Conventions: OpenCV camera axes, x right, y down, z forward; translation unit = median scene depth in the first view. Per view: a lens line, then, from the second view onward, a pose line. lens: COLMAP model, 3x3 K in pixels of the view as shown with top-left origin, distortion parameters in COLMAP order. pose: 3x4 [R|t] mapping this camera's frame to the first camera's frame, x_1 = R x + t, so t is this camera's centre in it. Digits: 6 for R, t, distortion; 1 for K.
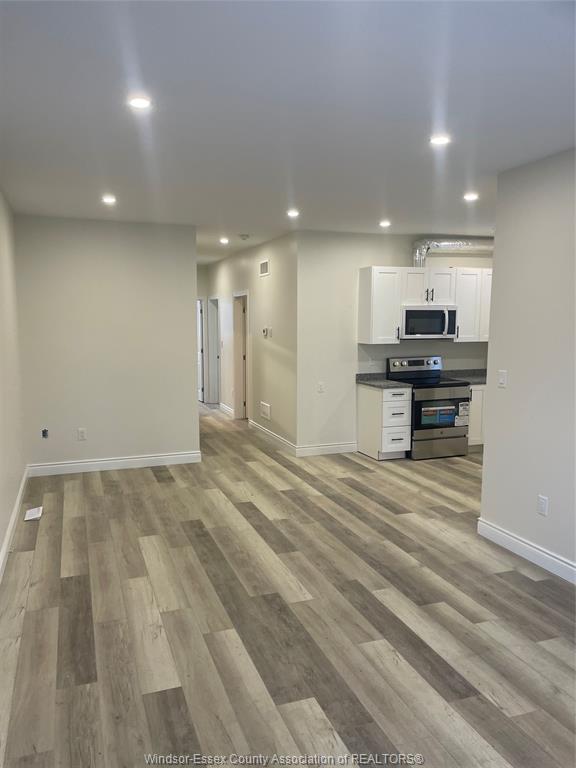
lens RADIAL K [[575.5, 0, 280.7], [0, 575.5, 384.1], [0, 0, 1]] dist [0.100600, -0.123956]
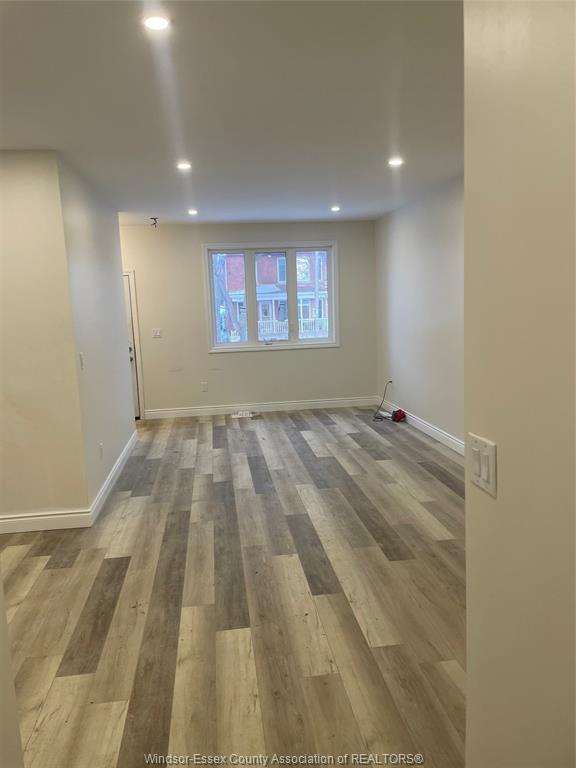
lens RADIAL K [[575.5, 0, 280.7], [0, 575.5, 384.1], [0, 0, 1]] dist [0.100600, -0.123956]
pose [[-0.974268, 0.006481, 0.225298, -0.179081], [0.063992, 0.966407, 0.248922, -0.185089], [-0.216117, 0.256934, -0.941955, 1.739190]]
